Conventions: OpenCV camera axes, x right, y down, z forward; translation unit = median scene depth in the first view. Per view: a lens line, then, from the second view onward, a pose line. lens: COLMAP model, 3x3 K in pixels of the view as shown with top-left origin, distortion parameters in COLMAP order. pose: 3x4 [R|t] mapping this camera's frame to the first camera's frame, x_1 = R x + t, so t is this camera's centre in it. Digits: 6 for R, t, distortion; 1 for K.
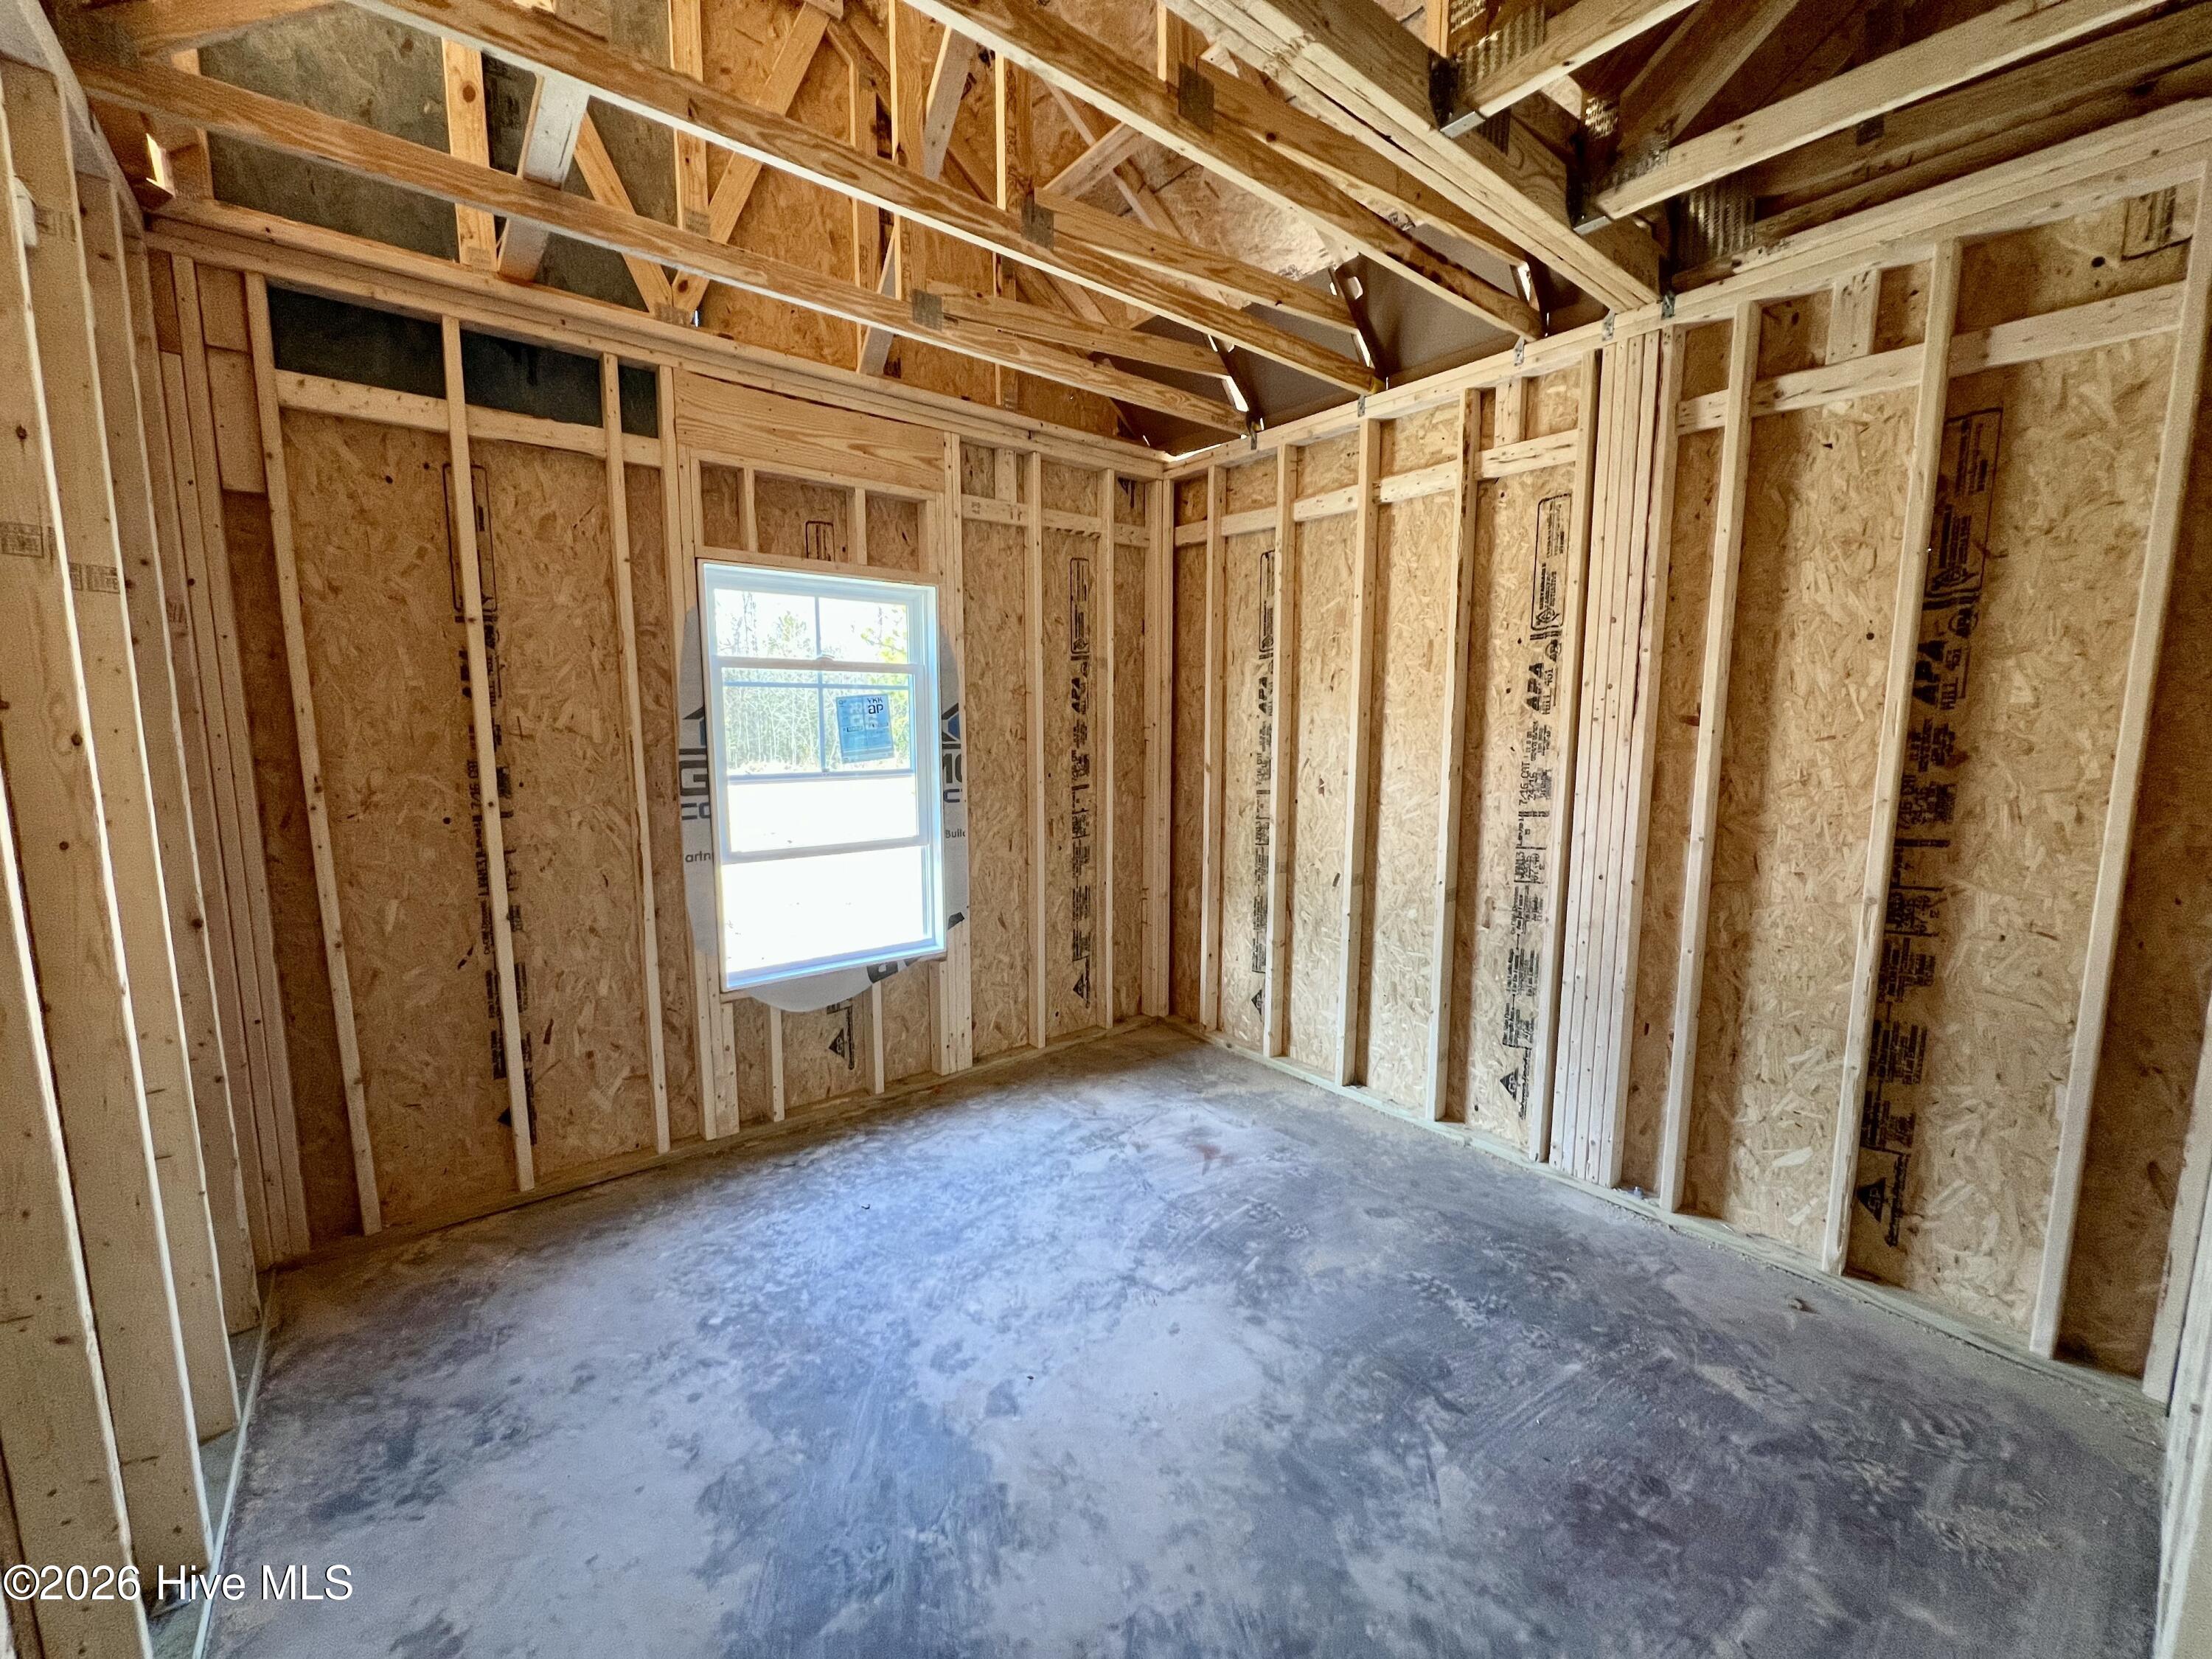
lens RADIAL K [[881.3, 0, 1097.6], [0, 881.3, 838.6], [0, 0, 1]] dist [-0.002944, 0.000343]
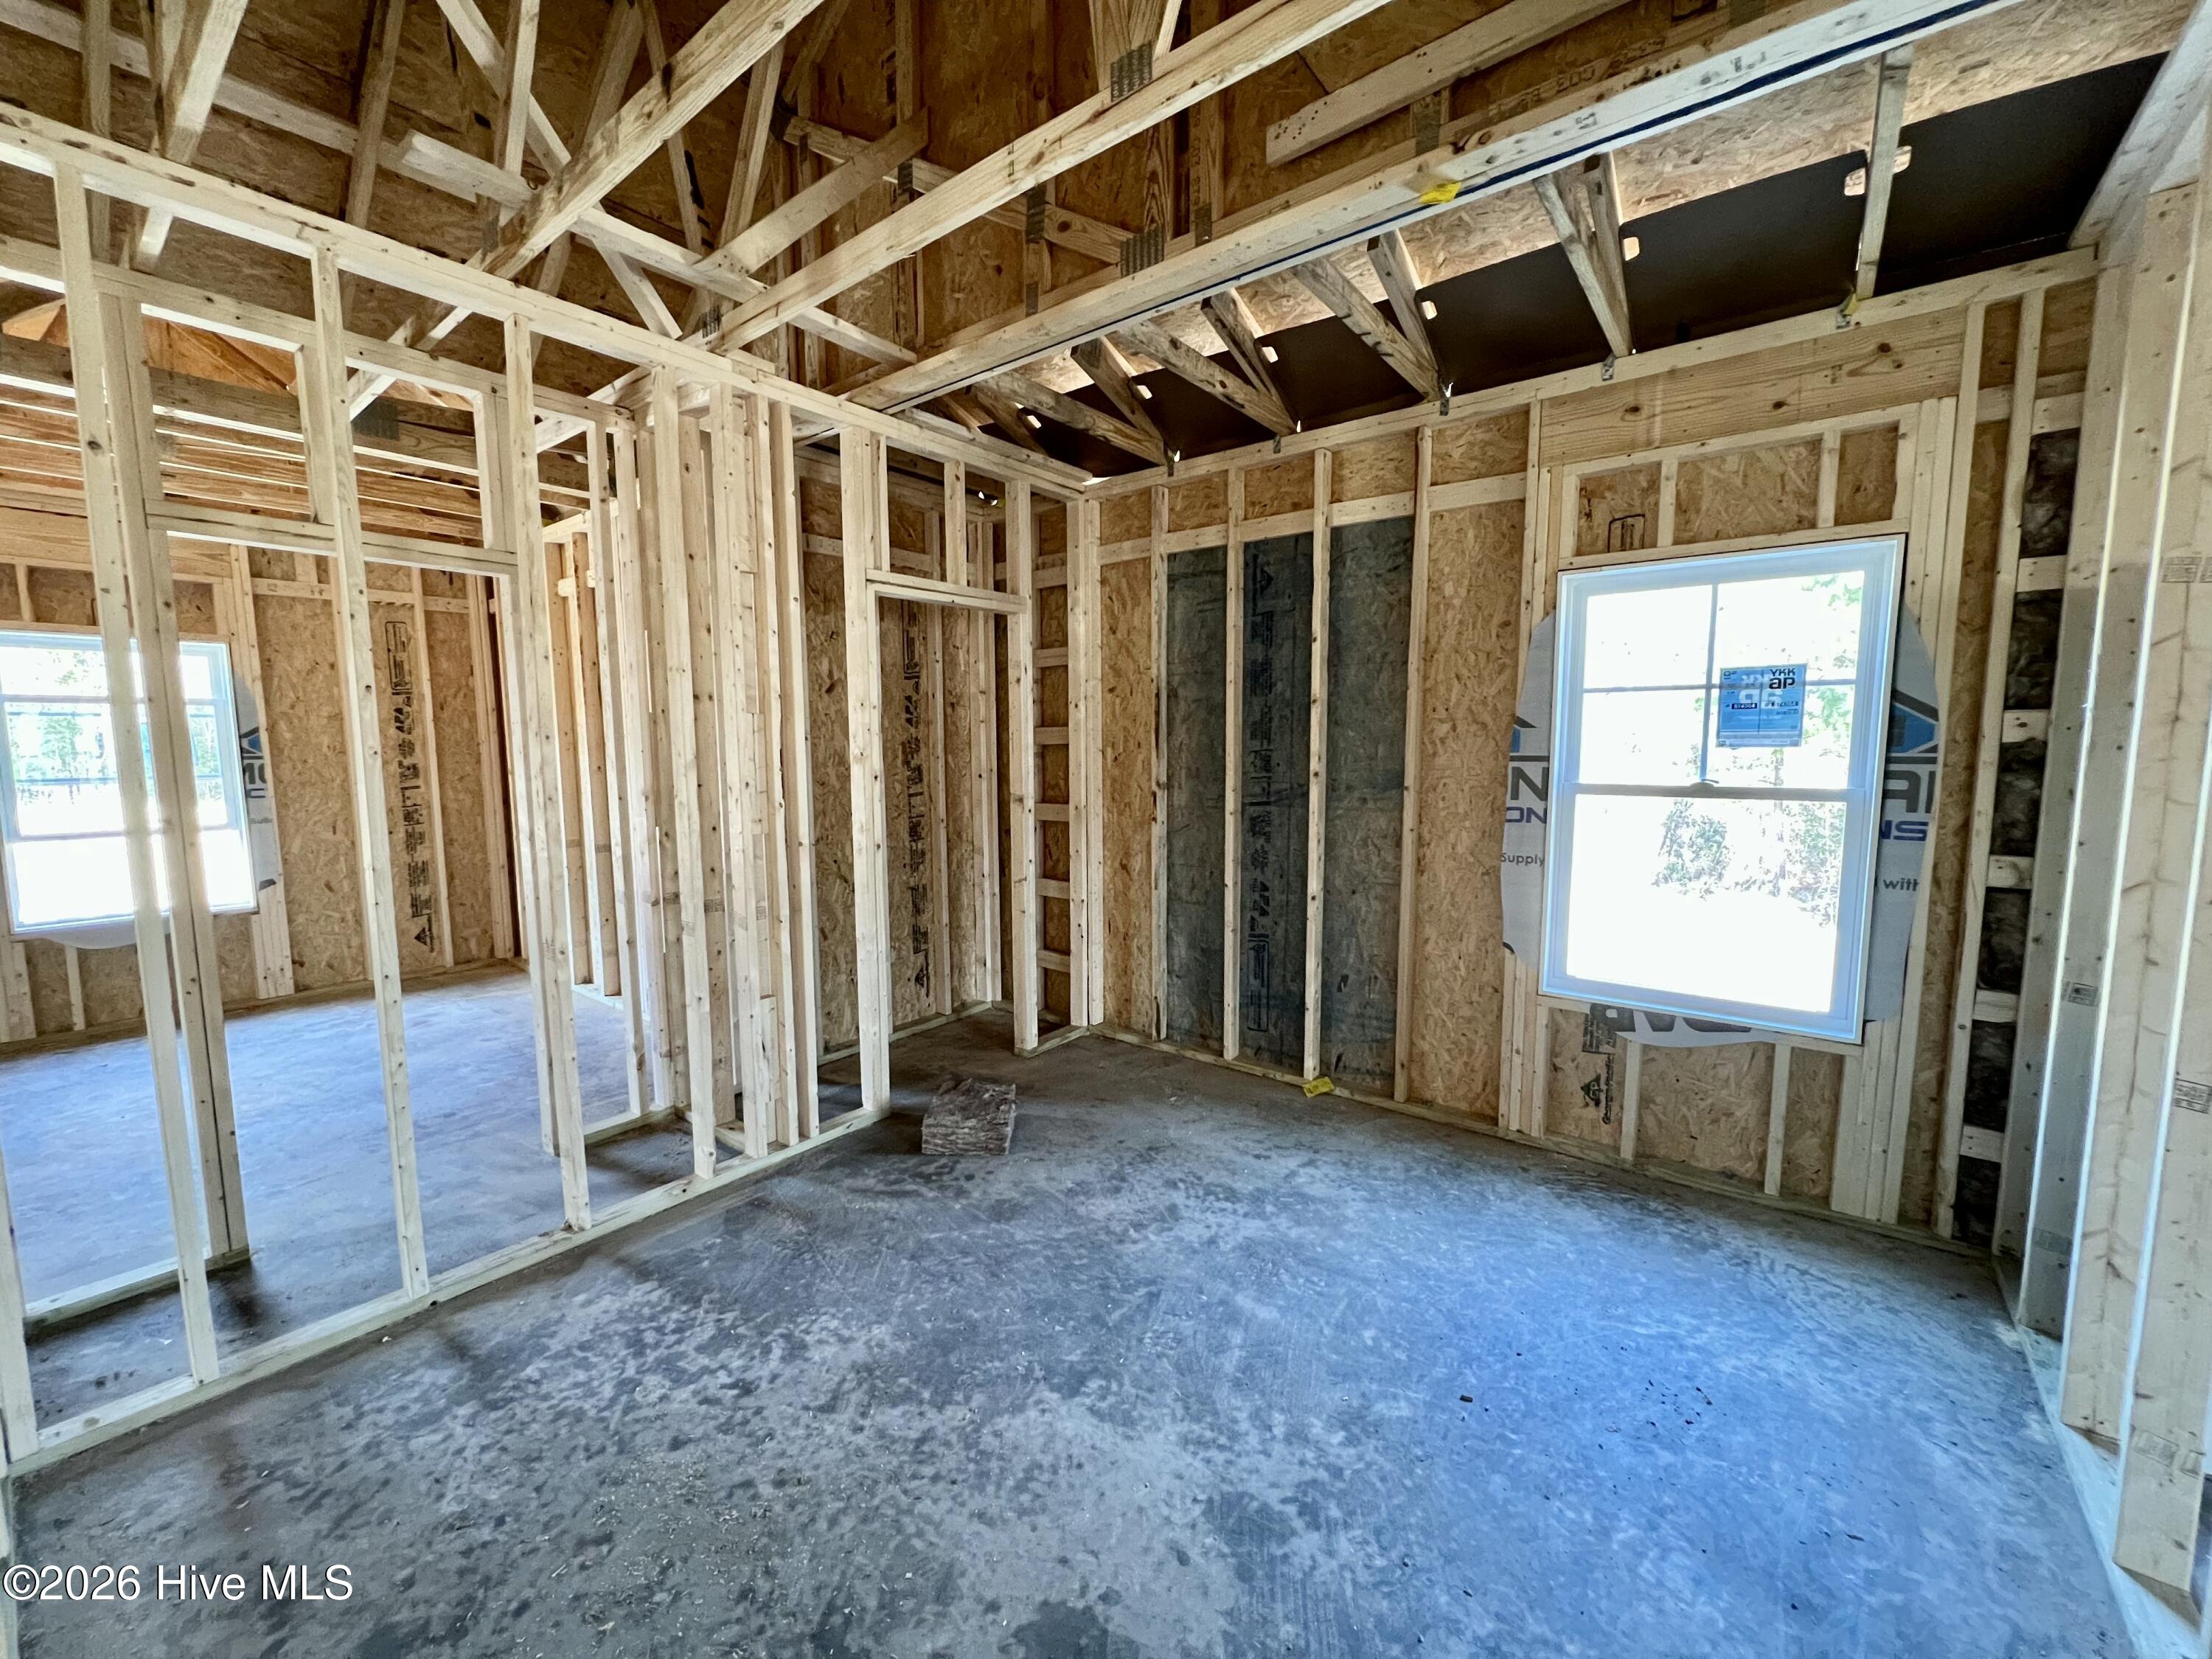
lens RADIAL K [[881.3, 0, 1111.5], [0, 881.3, 825.6], [0, 0, 1]] dist [-0.002944, 0.000343]
pose [[0.969223, -0.027060, 0.244692, 0.747794], [0.035874, 0.998855, -0.031635, 0.088068], [-0.243556, 0.039440, 0.969085, -0.621126]]
